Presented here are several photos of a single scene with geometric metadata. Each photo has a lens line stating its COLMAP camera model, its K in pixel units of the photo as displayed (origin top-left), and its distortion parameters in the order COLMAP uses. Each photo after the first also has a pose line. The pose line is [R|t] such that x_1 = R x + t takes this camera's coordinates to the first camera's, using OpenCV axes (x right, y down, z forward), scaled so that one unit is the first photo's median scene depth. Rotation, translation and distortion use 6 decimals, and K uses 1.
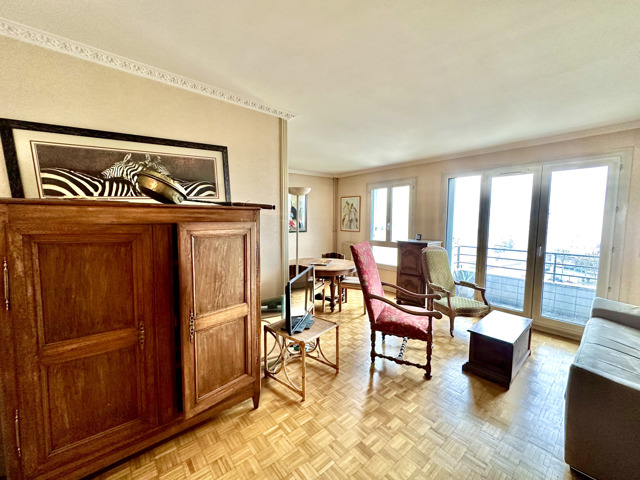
lens RADIAL K [[255.9, 0, 321.4], [0, 255.9, 238.3], [0, 0, 1]] dist [-0.001089, -0.000579]
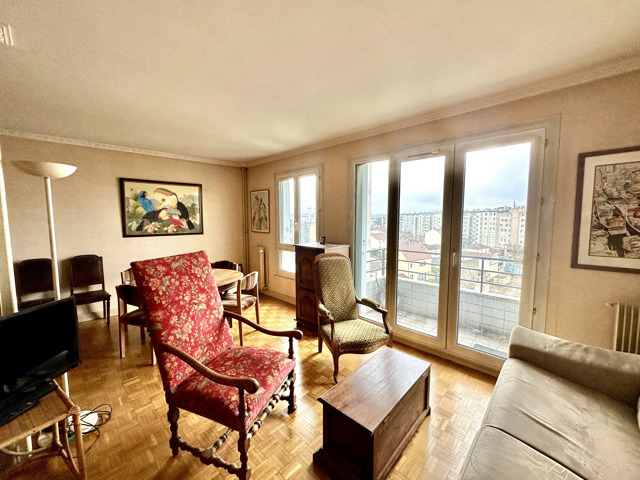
lens RADIAL K [[255.9, 0, 321.9], [0, 255.9, 237.8], [0, 0, 1]] dist [-0.001089, -0.000579]
pose [[0.993986, -0.014782, 0.108504, 0.317962], [0.014432, 0.999888, 0.004011, -0.015660], [-0.108551, -0.002421, 0.994088, 0.241157]]
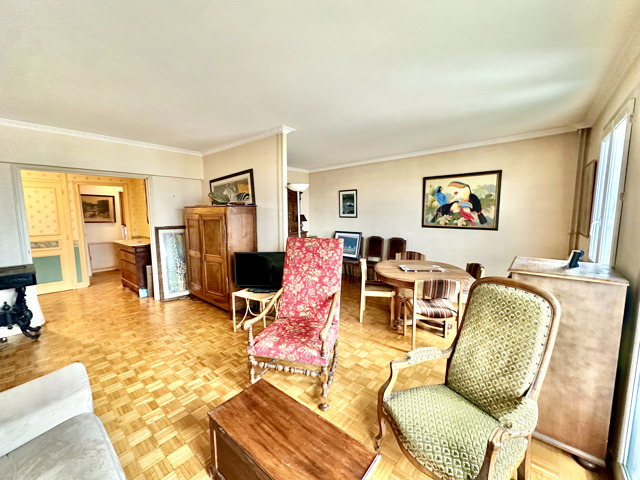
lens RADIAL K [[255.9, 0, 318.0], [0, 255.9, 239.4], [0, 0, 1]] dist [-0.001089, -0.000579]
pose [[0.160968, 0.100631, -0.981816, 0.739426], [-0.069254, 0.993488, 0.090473, -0.041641], [0.984527, 0.053432, 0.166889, 0.620126]]
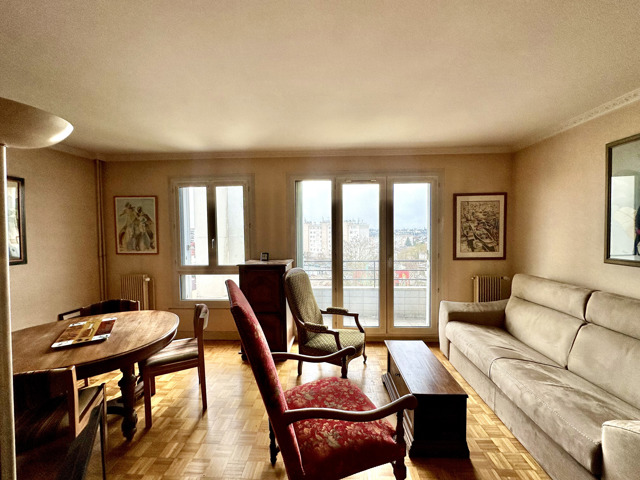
lens RADIAL K [[255.9, 0, 320.1], [0, 255.9, 237.3], [0, 0, 1]] dist [-0.001089, -0.000579]
pose [[0.680032, -0.033751, 0.732406, -0.046663], [0.069921, 0.997372, -0.018960, -0.037586], [-0.729841, 0.064104, 0.680605, 0.422638]]
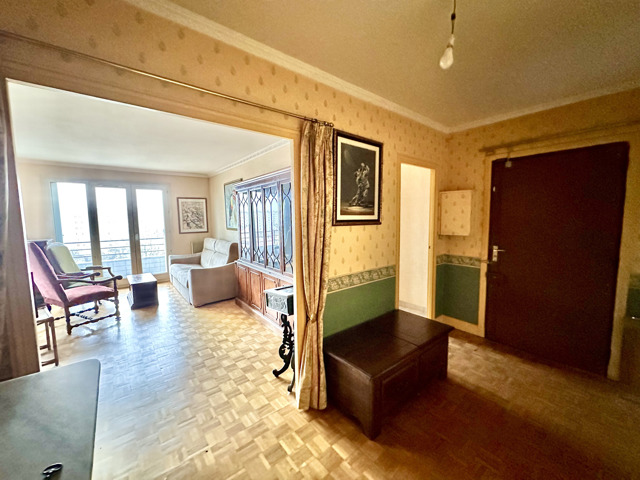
lens RADIAL K [[255.9, 0, 319.7], [0, 255.9, 238.1], [0, 0, 1]] dist [-0.001089, -0.000579]
pose [[0.023070, -0.092400, 0.995455, -0.626679], [0.093639, 0.991542, 0.089867, 0.016039], [-0.995339, 0.091140, 0.031527, -0.187289]]
